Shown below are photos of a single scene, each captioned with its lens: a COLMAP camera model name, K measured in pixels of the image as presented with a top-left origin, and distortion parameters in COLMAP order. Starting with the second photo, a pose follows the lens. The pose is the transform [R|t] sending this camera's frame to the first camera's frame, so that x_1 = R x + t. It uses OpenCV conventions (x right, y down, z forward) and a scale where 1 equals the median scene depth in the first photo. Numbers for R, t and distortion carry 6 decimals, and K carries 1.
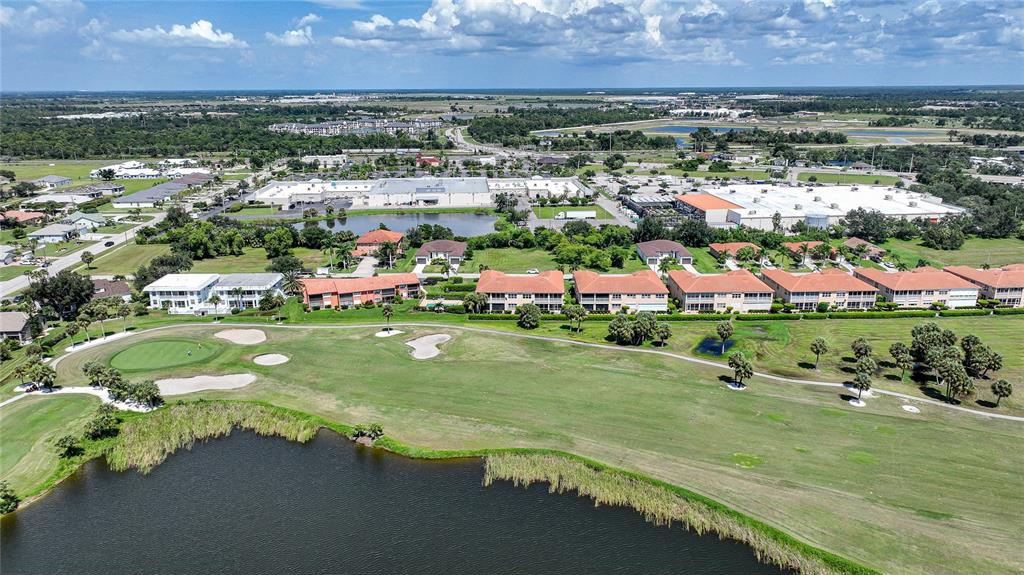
lens RADIAL K [[718.6, 0, 506.4], [0, 718.6, 292.8], [0, 0, 1]] dist [-0.000793, 0.016950]
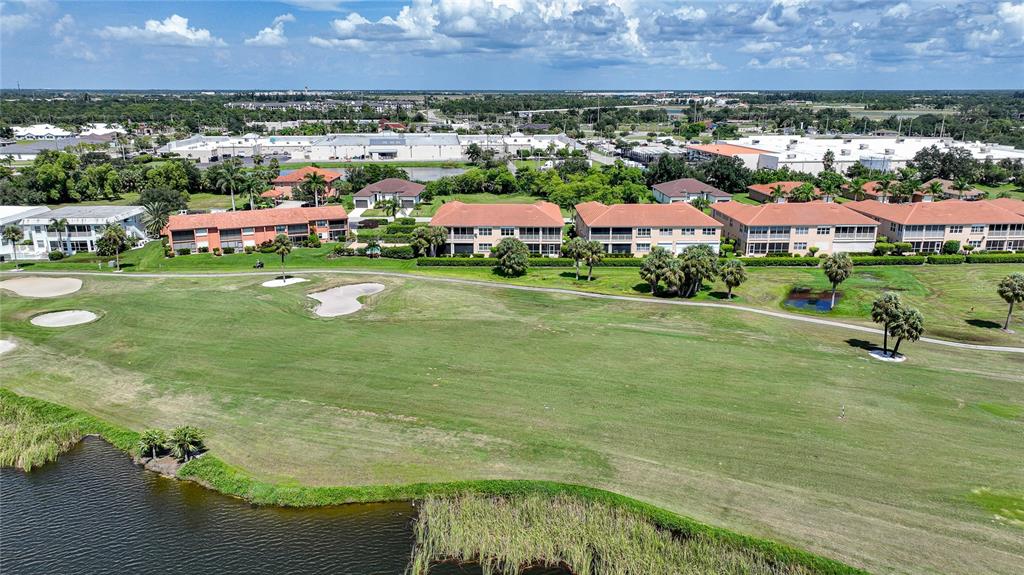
lens RADIAL K [[718.6, 0, 509.8], [0, 718.6, 292.4], [0, 0, 1]] dist [-0.000793, 0.016950]
pose [[0.999374, -0.001447, 0.035349, 0.007377], [0.001613, 0.999988, -0.004689, 0.063132], [-0.035341, 0.004743, 0.999364, 0.345465]]
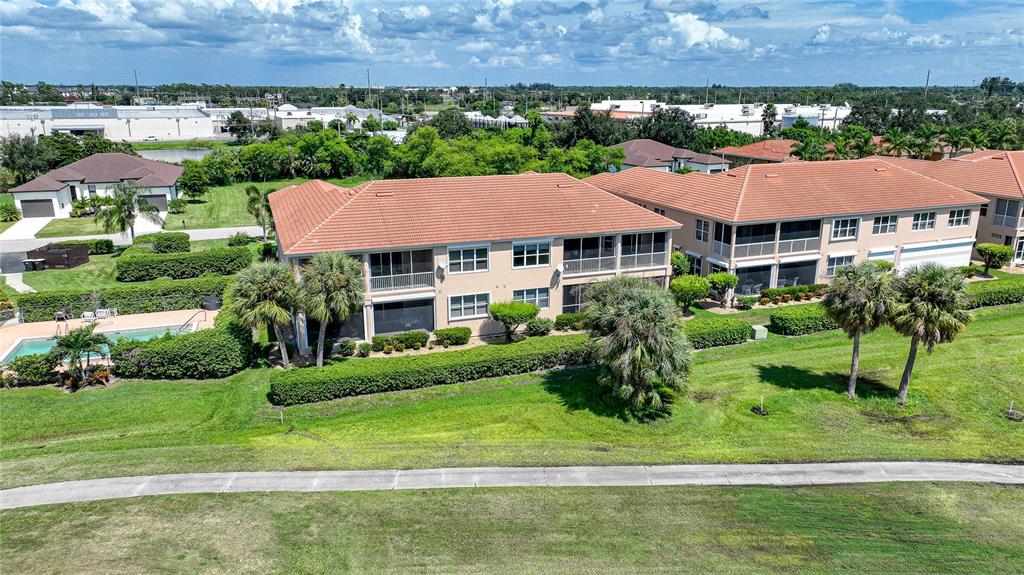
lens RADIAL K [[718.6, 0, 512.2], [0, 718.6, 281.0], [0, 0, 1]] dist [-0.000793, 0.016950]
pose [[0.920785, -0.091664, 0.379148, -0.061494], [0.098697, 0.995117, 0.000891, 0.012040], [-0.377378, 0.036600, 0.925336, 0.798208]]
